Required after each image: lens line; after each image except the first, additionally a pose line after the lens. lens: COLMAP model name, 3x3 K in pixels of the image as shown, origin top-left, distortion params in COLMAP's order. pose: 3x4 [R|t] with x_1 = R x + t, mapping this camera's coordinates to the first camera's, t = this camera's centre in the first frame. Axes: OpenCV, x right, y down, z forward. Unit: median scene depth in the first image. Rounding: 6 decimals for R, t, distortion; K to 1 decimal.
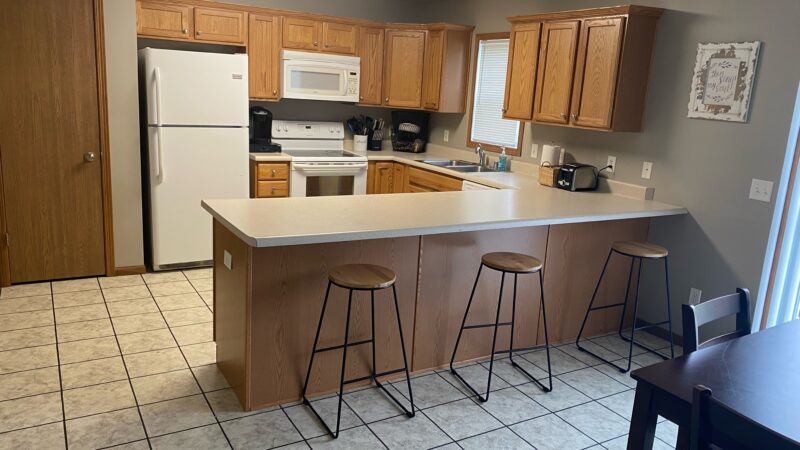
lens RADIAL K [[602.6, 0, 402.8], [0, 602.6, 223.4], [0, 0, 1]] dist [0.015119, 0.002514]
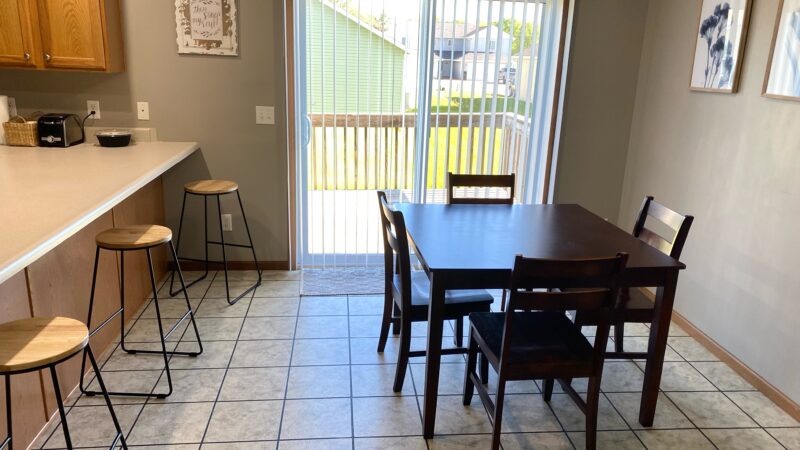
lens RADIAL K [[602.6, 0, 403.3], [0, 602.6, 228.4], [0, 0, 1]] dist [0.015119, 0.002514]
pose [[0.416025, -0.287170, 0.862819, -0.343883], [0.187966, 0.955492, 0.227383, -0.058377], [-0.889715, 0.067584, 0.451487, 0.247402]]
